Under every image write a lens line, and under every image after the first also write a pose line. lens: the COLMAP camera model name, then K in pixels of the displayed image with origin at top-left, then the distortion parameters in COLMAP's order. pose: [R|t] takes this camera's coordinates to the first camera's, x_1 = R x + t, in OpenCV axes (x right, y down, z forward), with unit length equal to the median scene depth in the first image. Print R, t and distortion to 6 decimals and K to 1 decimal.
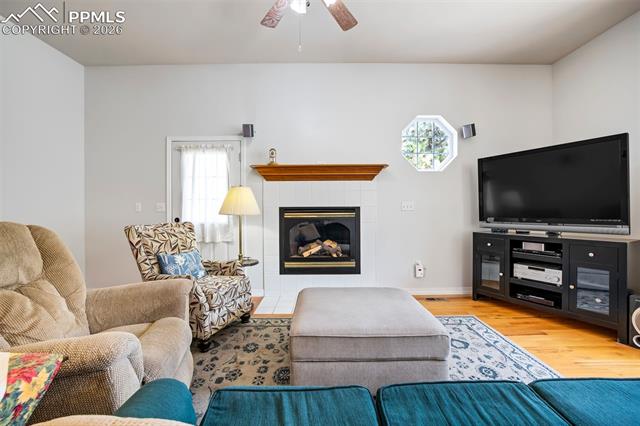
lens RADIAL K [[275.4, 0, 321.0], [0, 275.4, 211.3], [0, 0, 1]] dist [-0.026660, 0.000293]
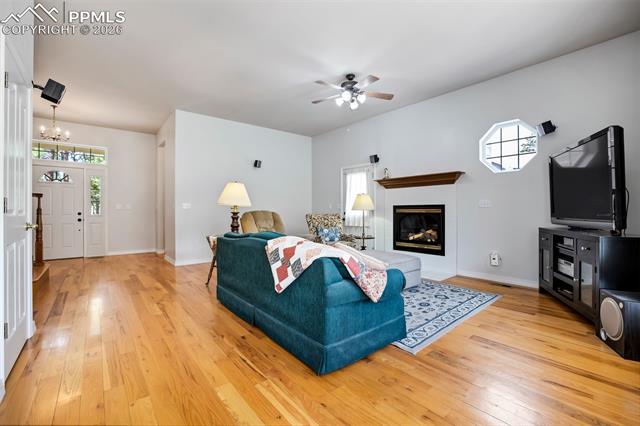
lens RADIAL K [[275.4, 0, 321.0], [0, 275.4, 211.3], [0, 0, 1]] dist [-0.026660, 0.000293]
pose [[0.640441, 0.007785, -0.767968, 0.774084], [-0.001631, 0.999960, 0.008777, 0.004498], [0.768006, -0.004368, 0.640428, -0.290885]]
